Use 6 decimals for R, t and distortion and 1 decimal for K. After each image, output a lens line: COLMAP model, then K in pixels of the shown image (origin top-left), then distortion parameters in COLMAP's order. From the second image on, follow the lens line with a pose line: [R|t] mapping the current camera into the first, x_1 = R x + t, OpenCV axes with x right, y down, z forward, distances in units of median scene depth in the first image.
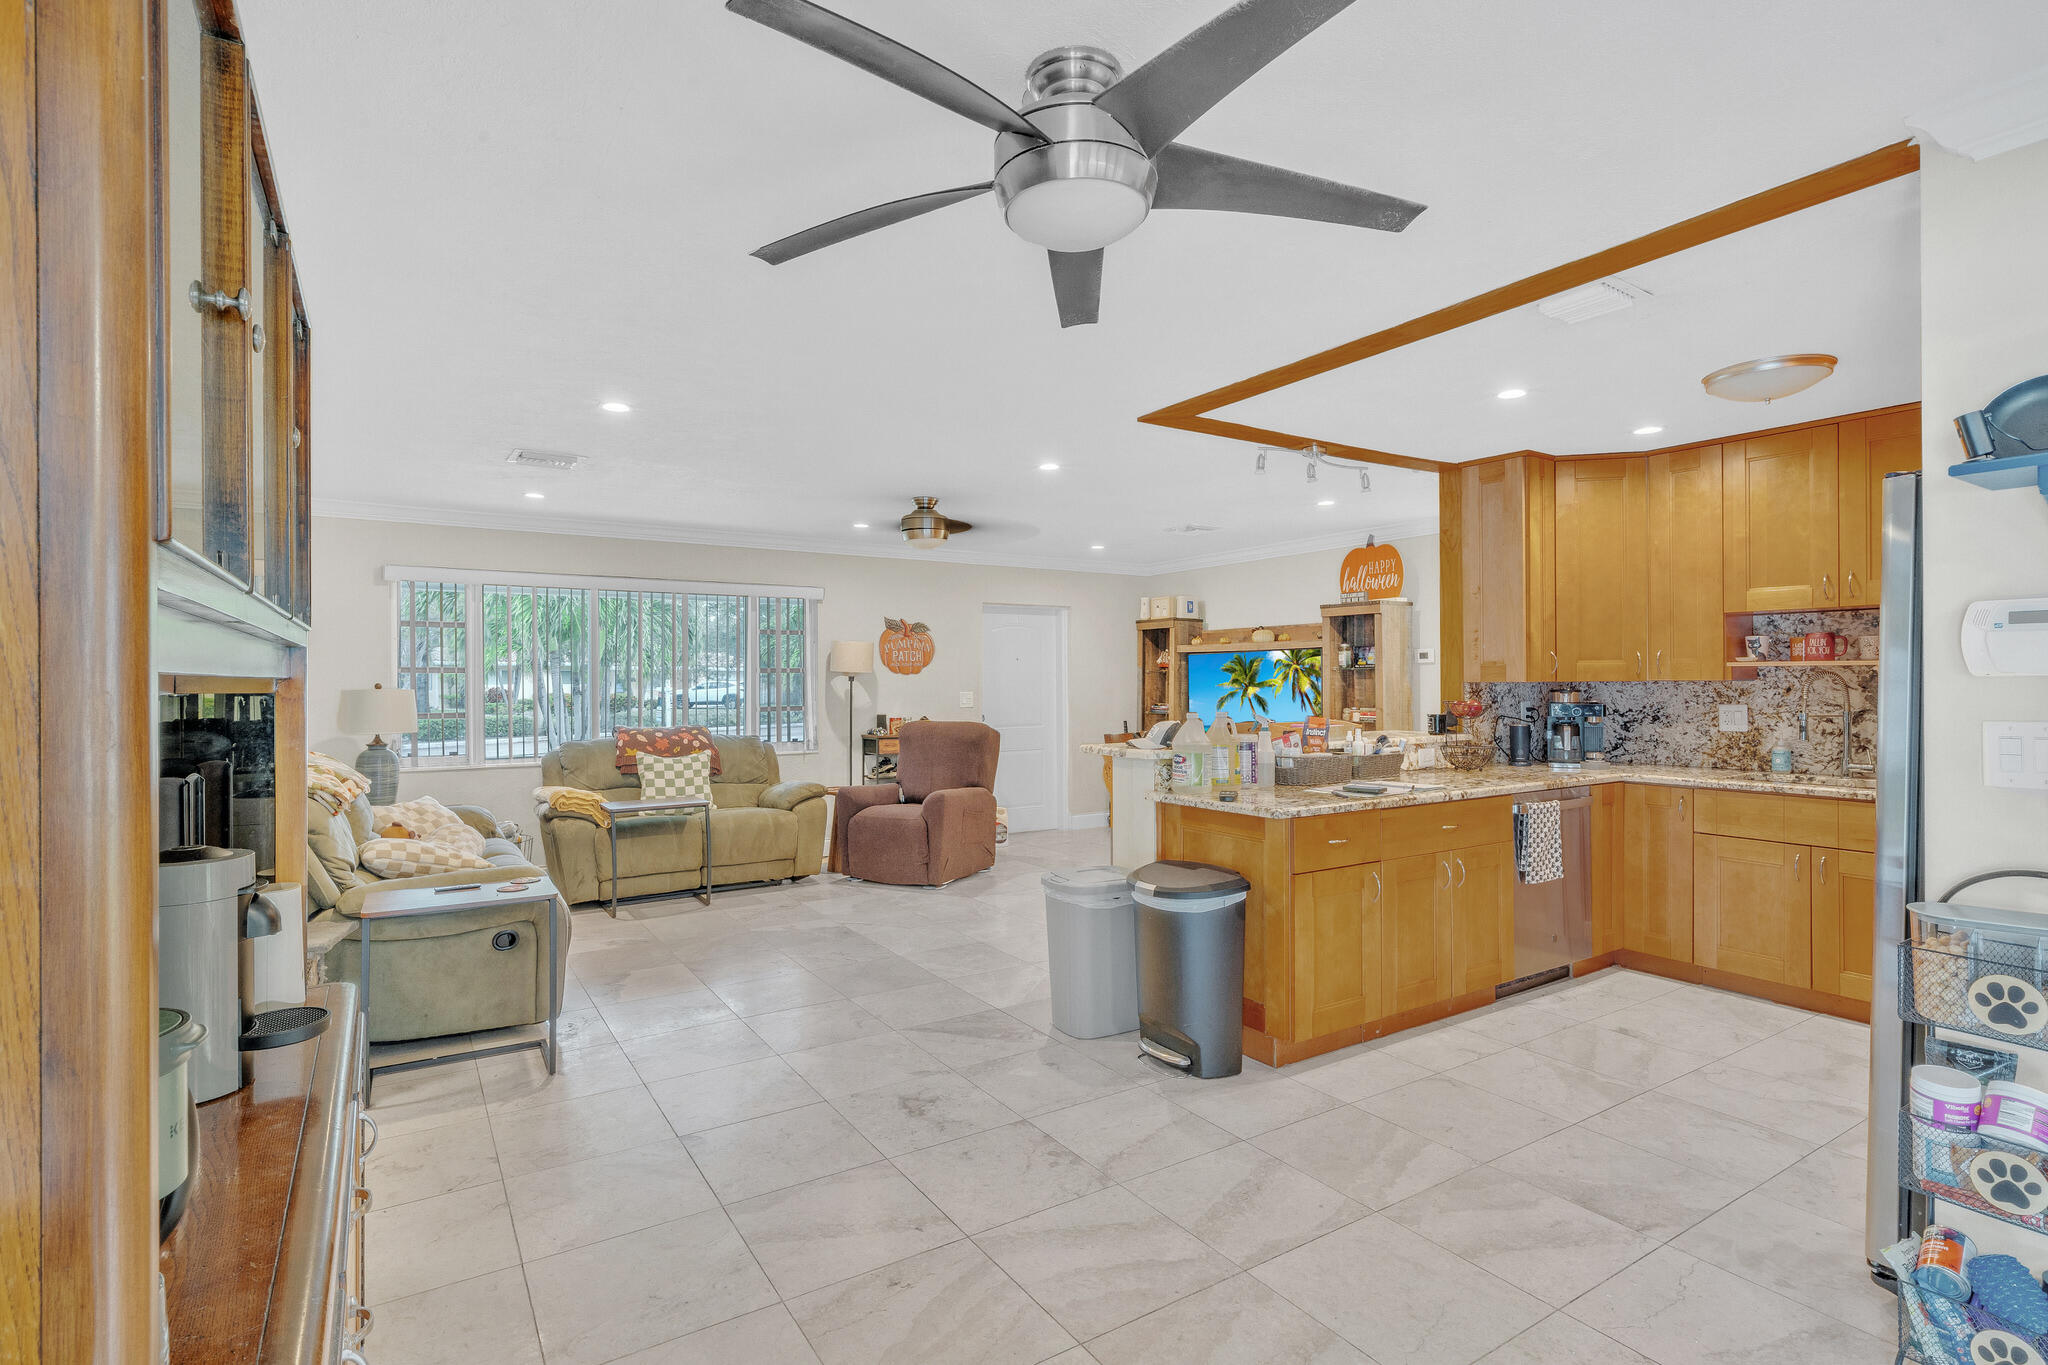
lens RADIAL K [[988.9, 0, 1025.0], [0, 988.9, 674.6], [0, 0, 1]] dist [-0.005189, 0.000029]
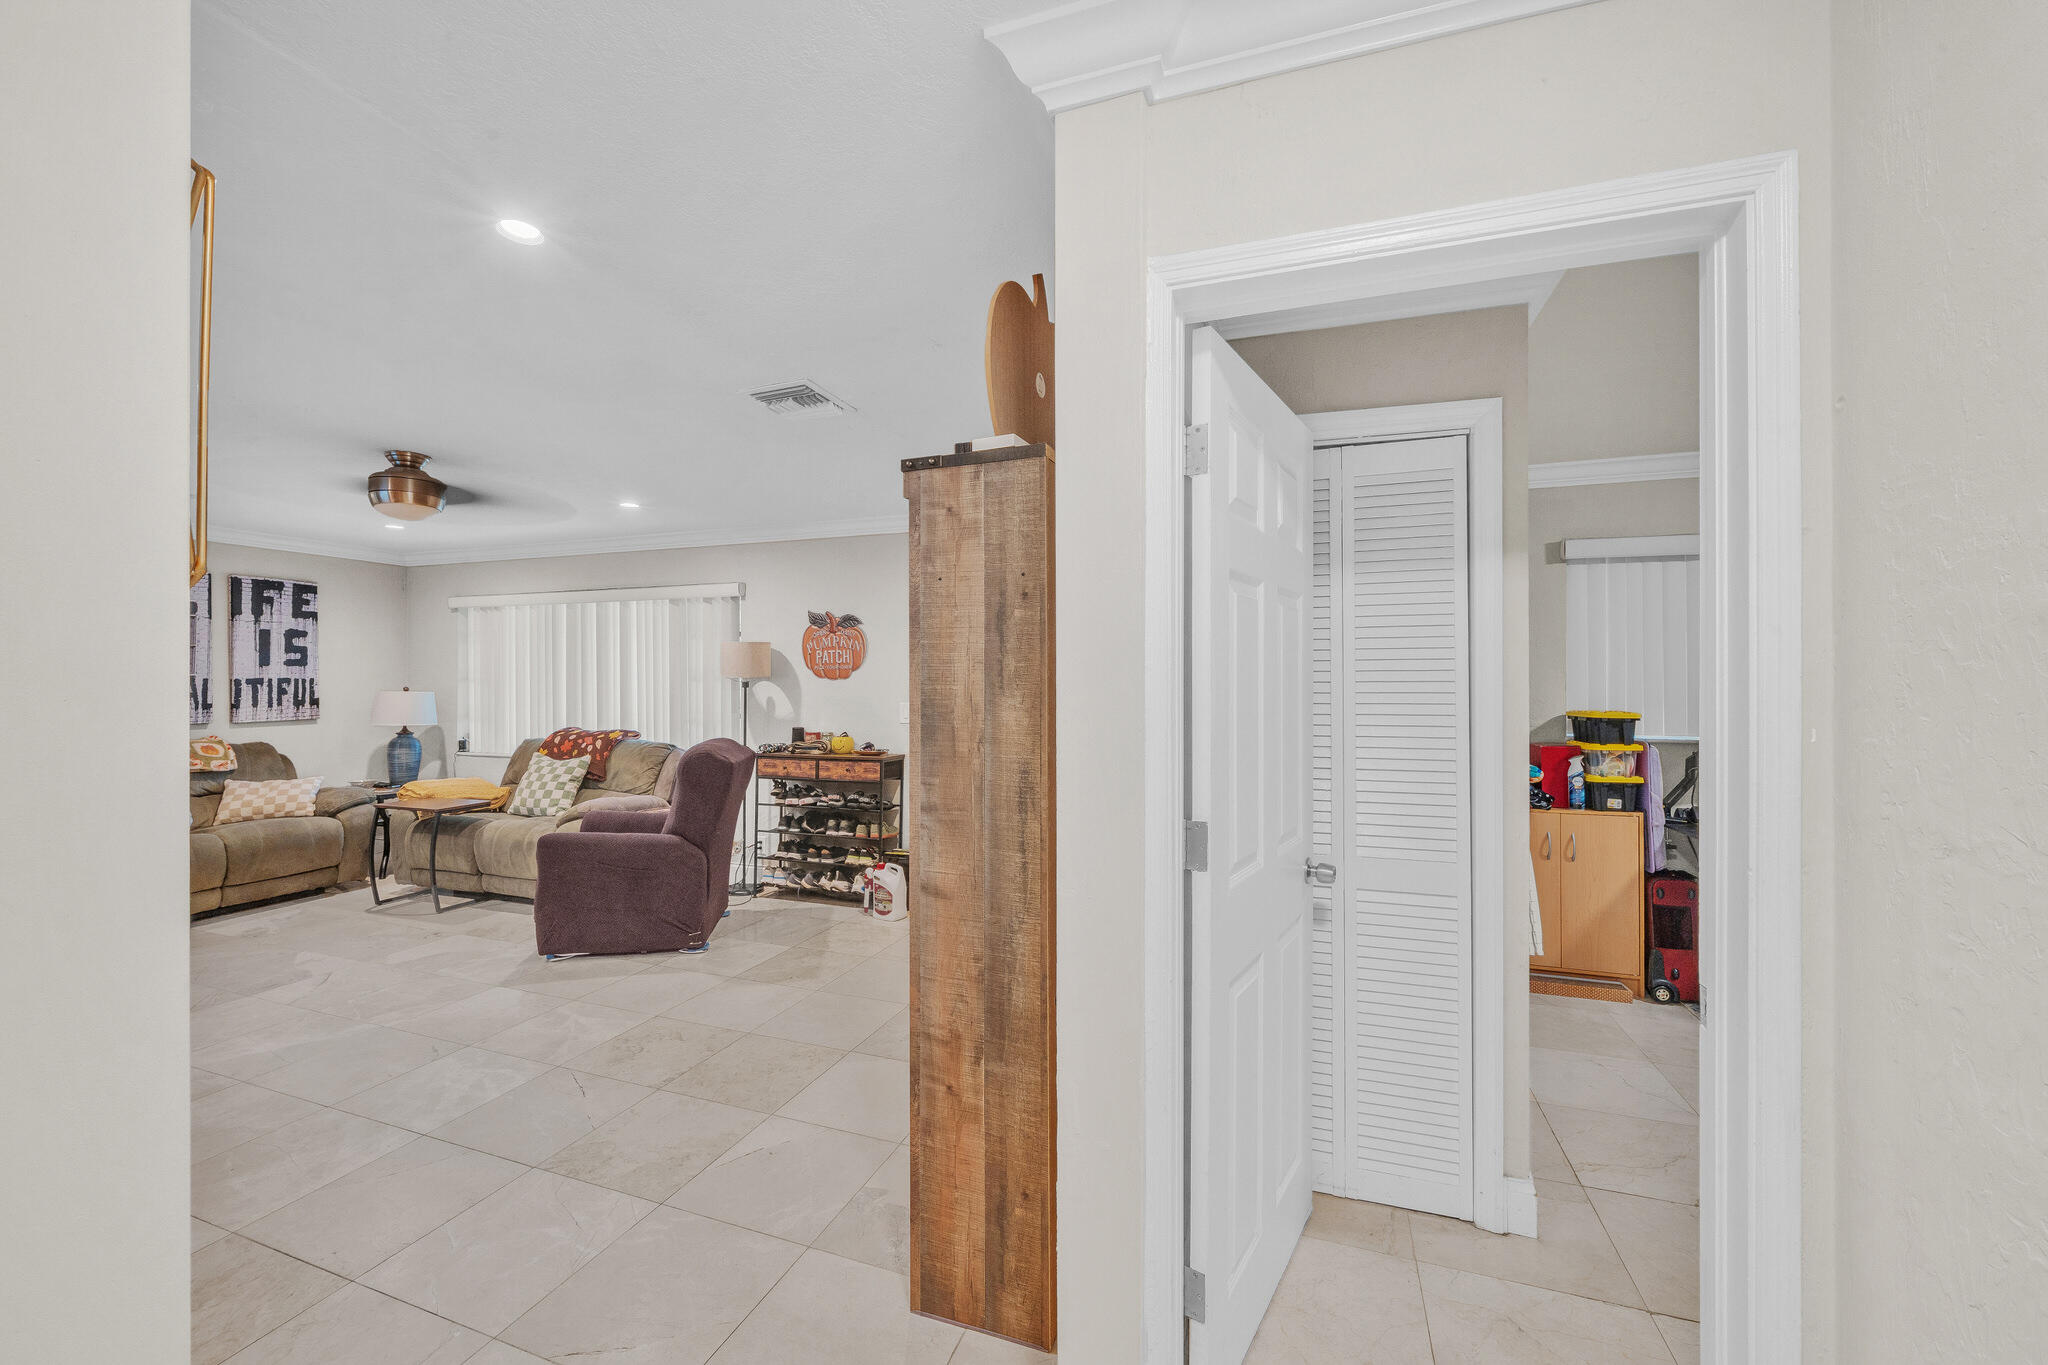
lens RADIAL K [[794.9, 0, 1024.0], [0, 794.9, 681.3], [0, 0, 1]] dist [0.000769, 0.000251]
pose [[0.591231, 0.012979, -0.806398, 0.520284], [-0.000557, 0.999877, 0.015685, -0.009435], [0.806502, -0.008824, 0.591165, 0.776188]]
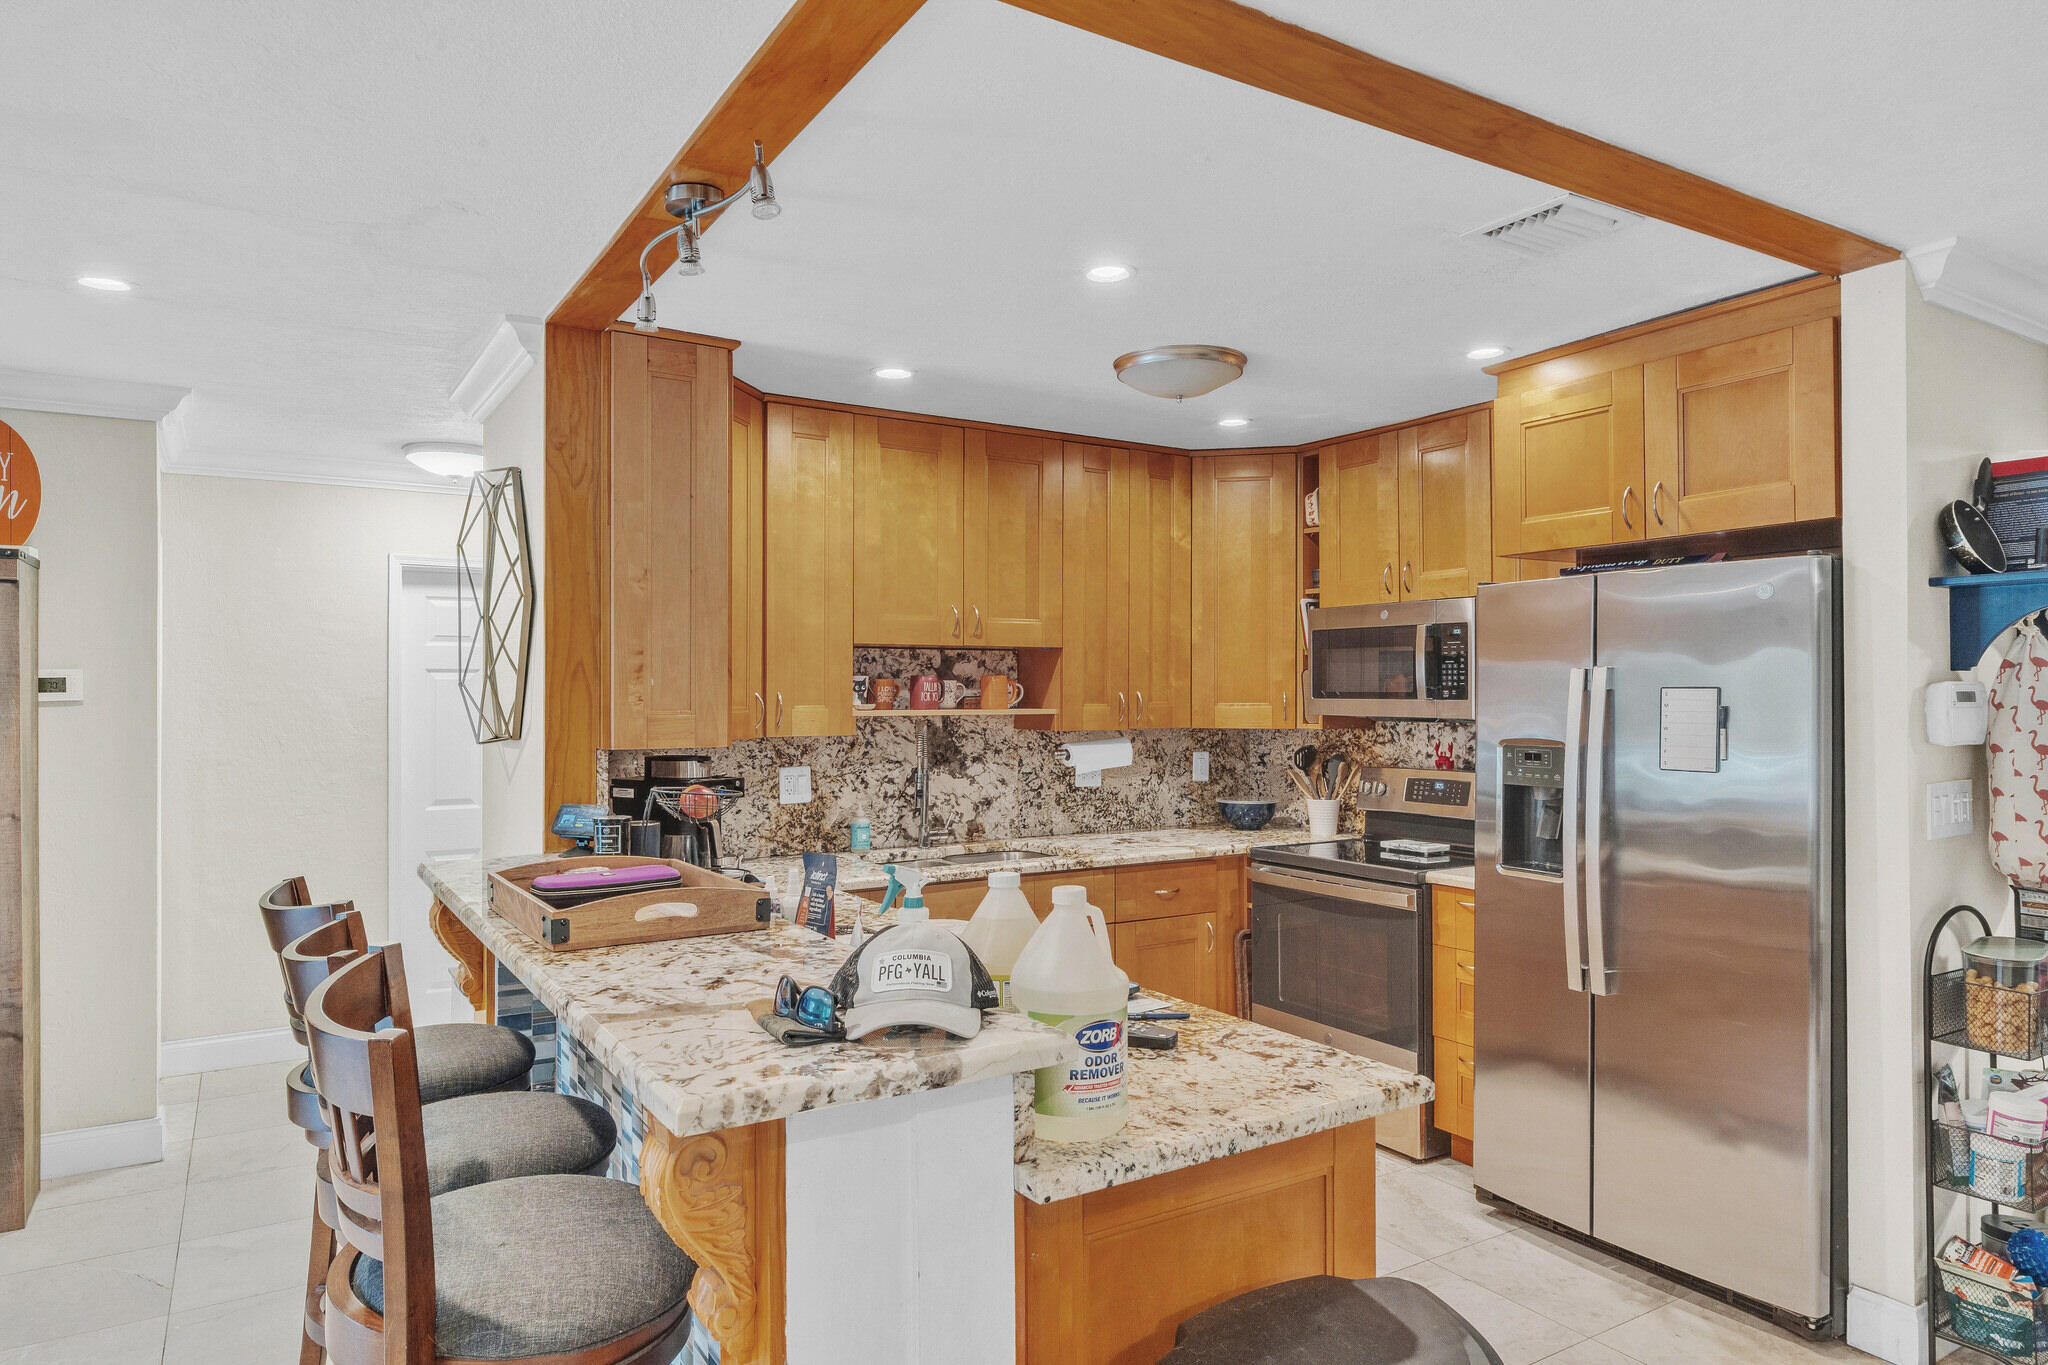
lens RADIAL K [[1229.8, 0, 1030.7], [0, 1229.8, 681.0], [0, 0, 1]] dist [-0.000119, -0.002987]
pose [[0.020279, 0.011566, 0.999727, -0.121185], [-0.007090, 0.999910, -0.011424, -0.015148], [-0.999769, -0.006857, 0.020359, 0.510495]]
